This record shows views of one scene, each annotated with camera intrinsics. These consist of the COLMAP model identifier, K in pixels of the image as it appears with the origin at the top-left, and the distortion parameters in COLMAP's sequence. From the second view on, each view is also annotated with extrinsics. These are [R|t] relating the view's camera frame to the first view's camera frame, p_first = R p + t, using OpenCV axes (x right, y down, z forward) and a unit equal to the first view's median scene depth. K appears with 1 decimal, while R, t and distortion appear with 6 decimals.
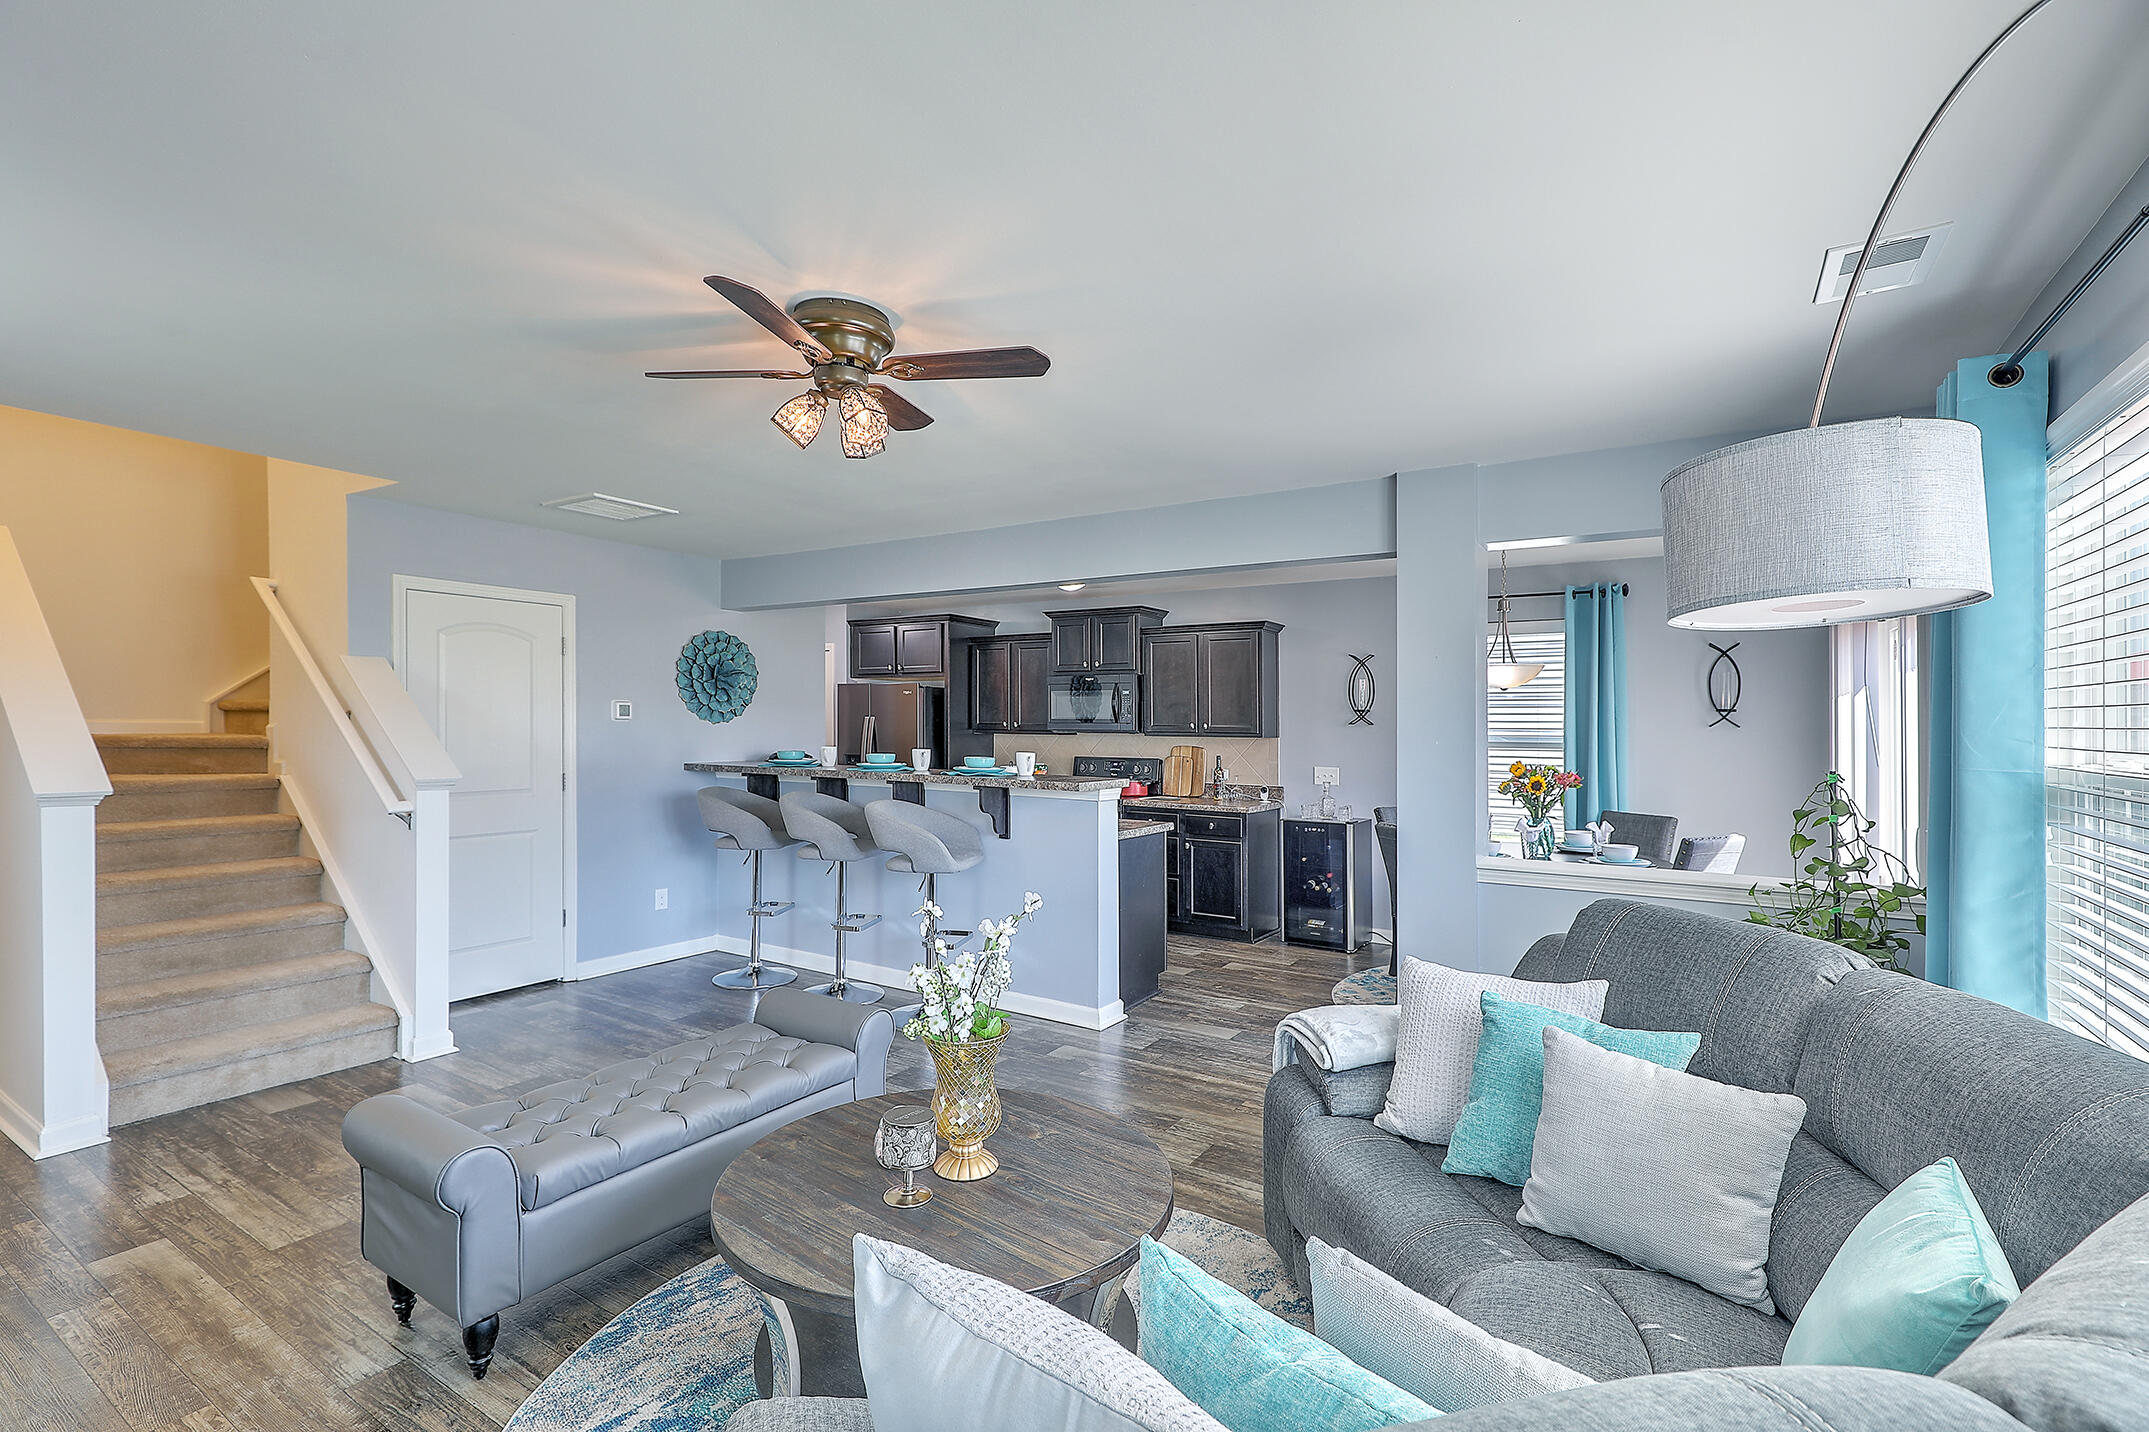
lens RADIAL K [[983.1, 0, 1077.2], [0, 983.1, 722.9], [0, 0, 1]] dist [0.000387, -0.000212]
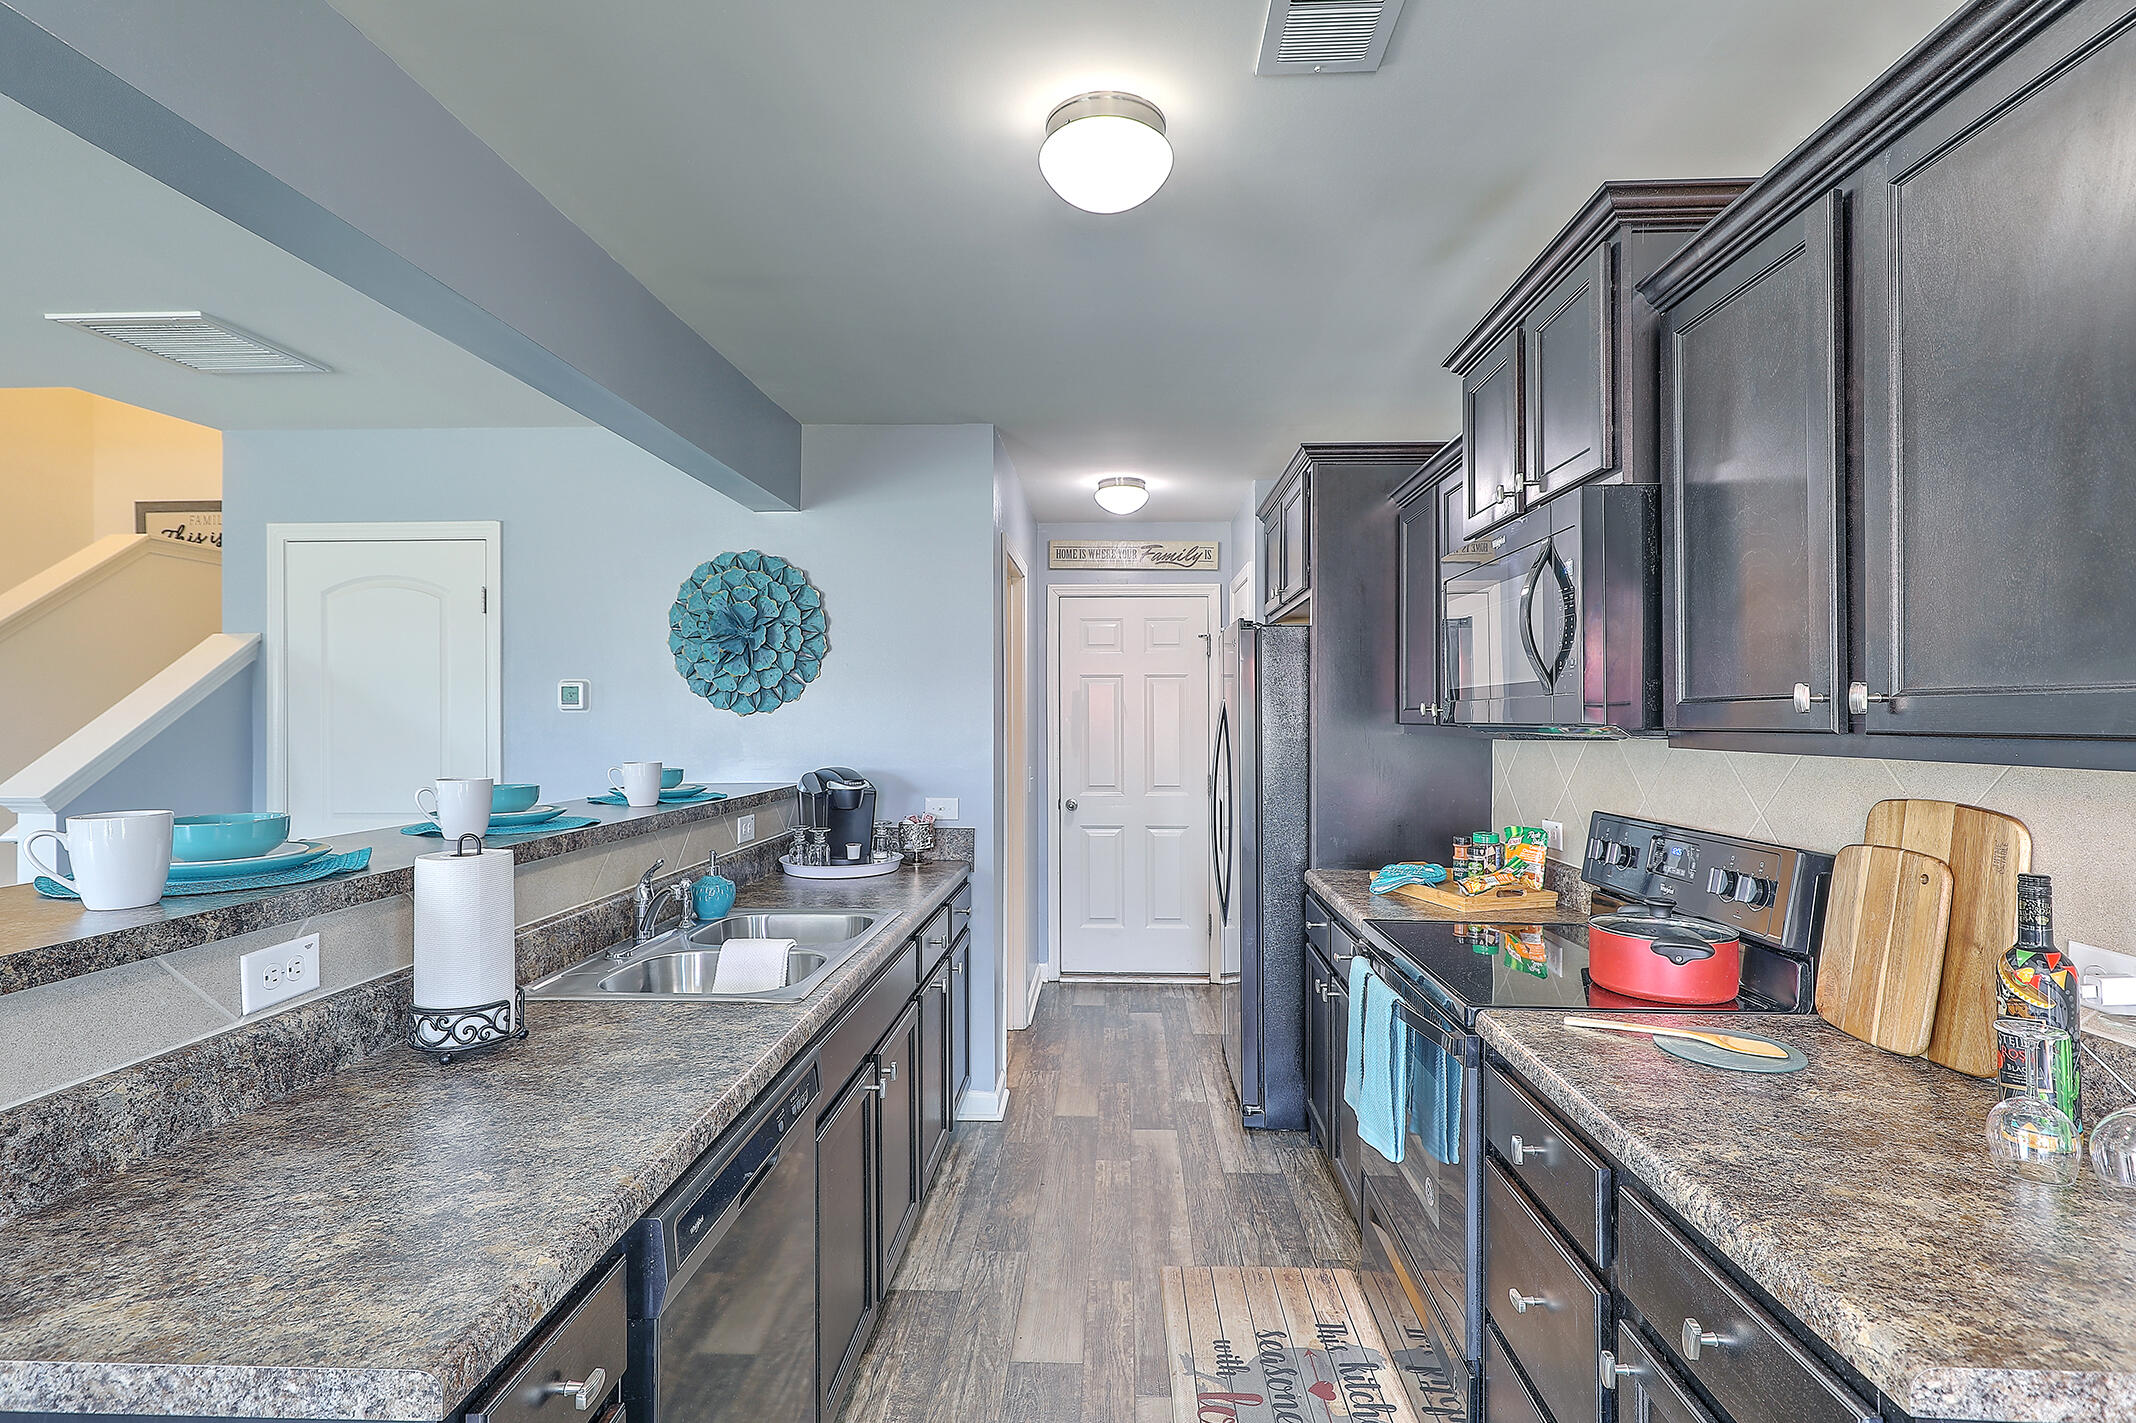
lens RADIAL K [[1021.7, 0, 1043.7], [0, 1021.7, 711.2], [0, 0, 1]] dist [0.000992, 0.000306]
pose [[0.497019, -0.016186, -0.867589, 0.211070], [0.008058, 0.999869, -0.014037, 0.007456], [0.867702, -0.000015, 0.497084, 0.784815]]
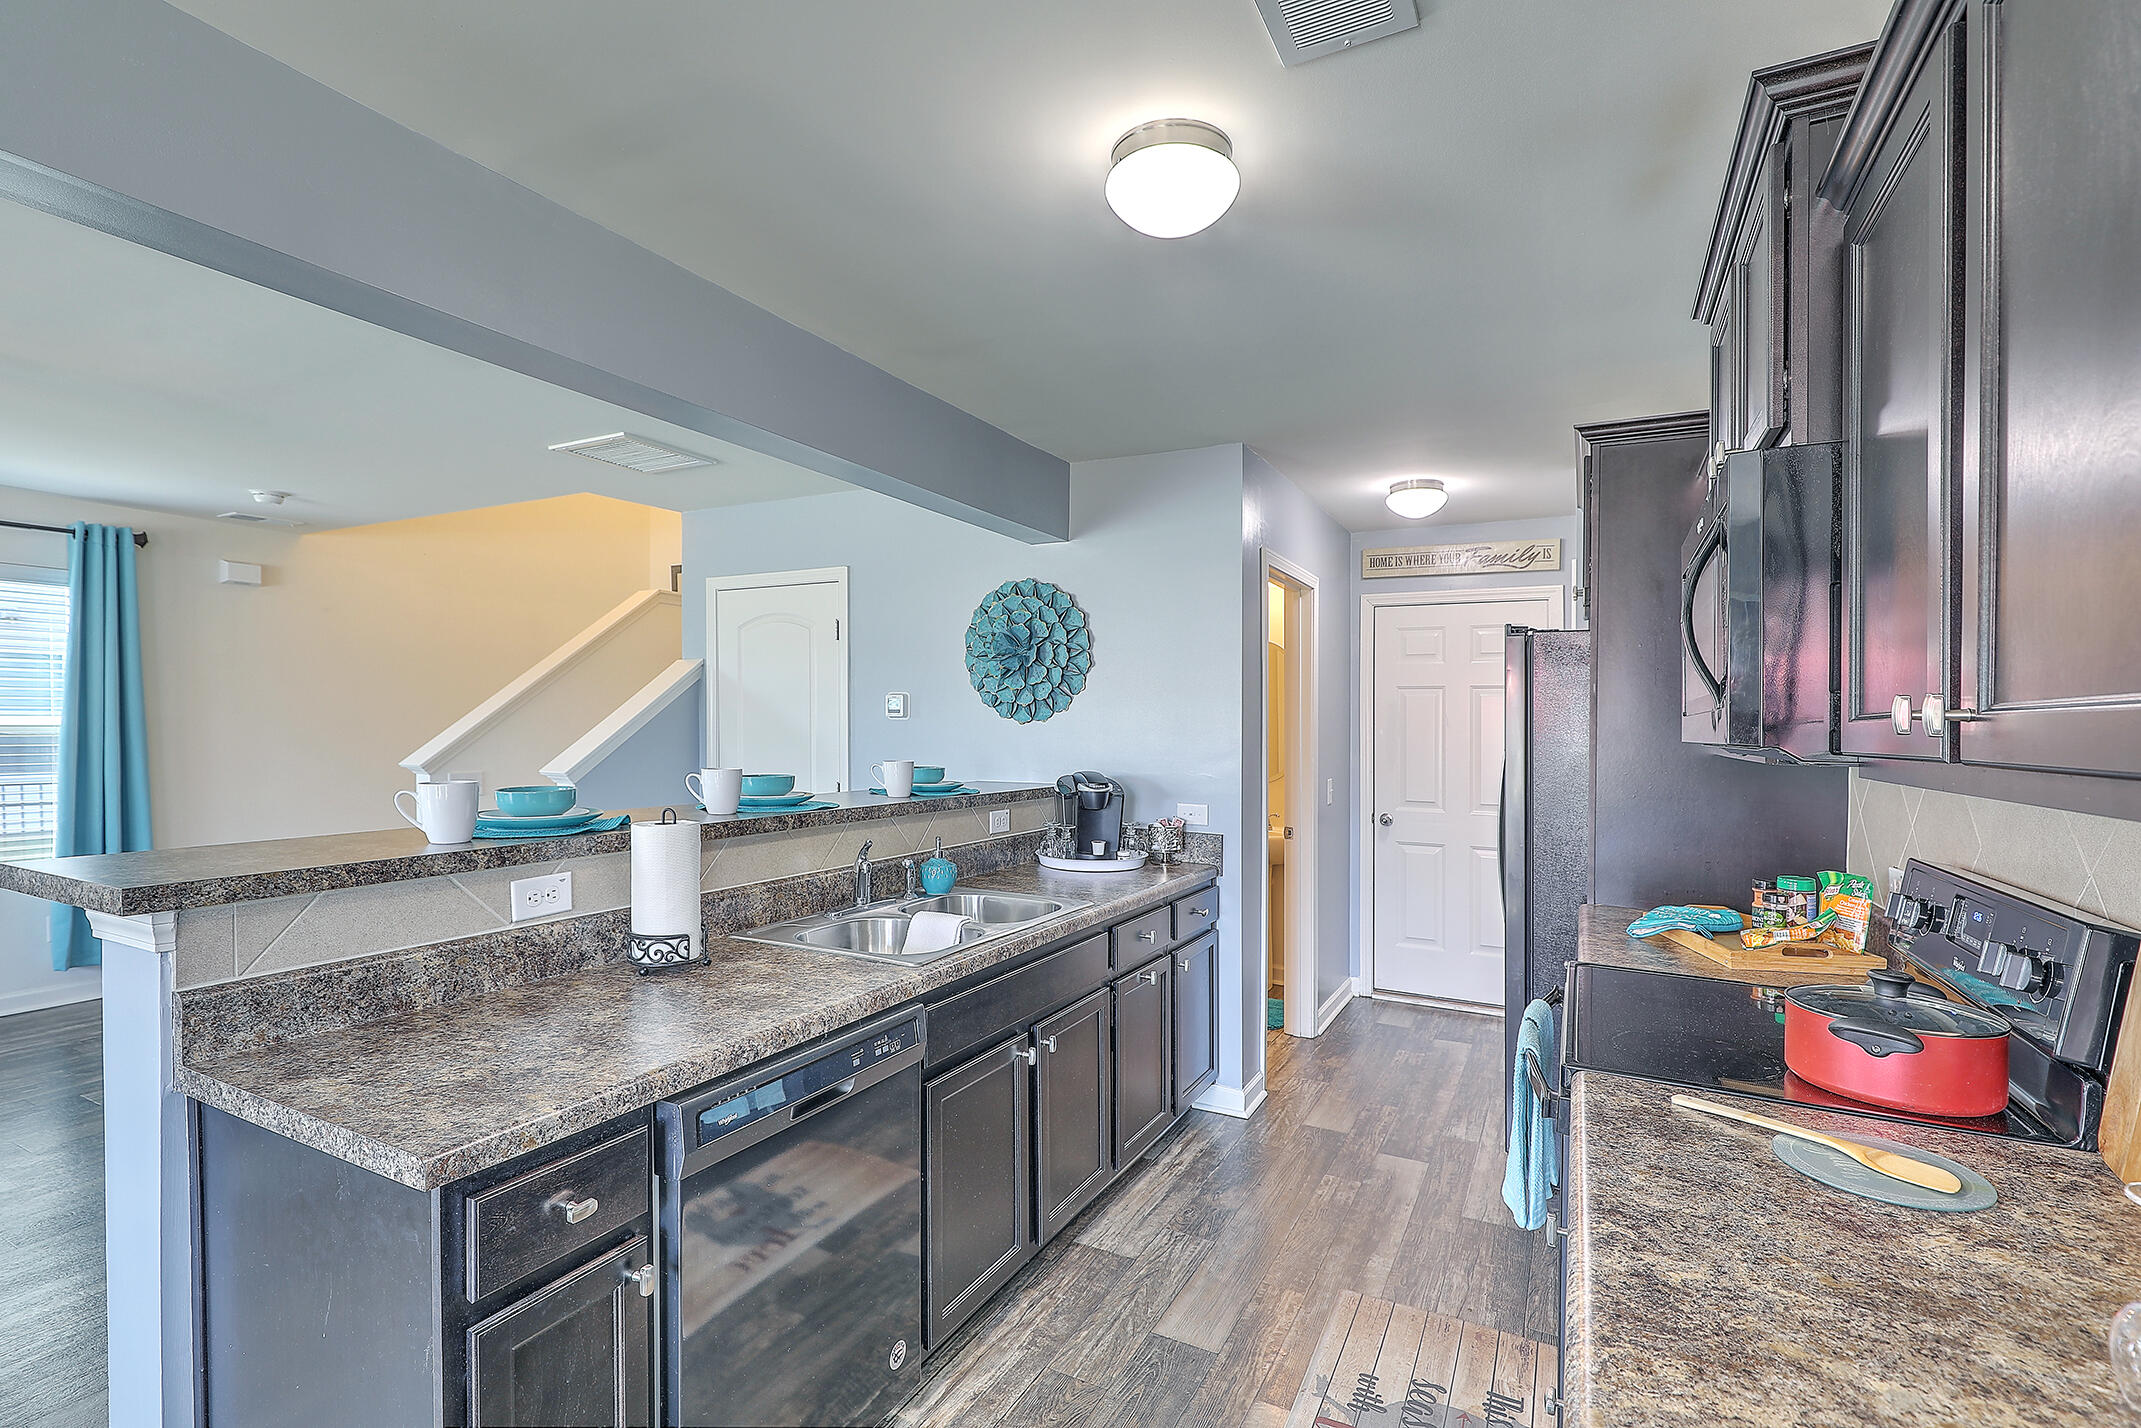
lens RADIAL K [[964.0, 0, 1020.3], [0, 964.0, 735.6], [0, 0, 1]] dist [0.001452, -0.000254]
pose [[0.067075, 0.002194, -0.997746, 0.245768], [-0.009951, 0.999949, 0.001530, 0.007274], [0.997698, 0.009825, 0.067093, 0.875266]]
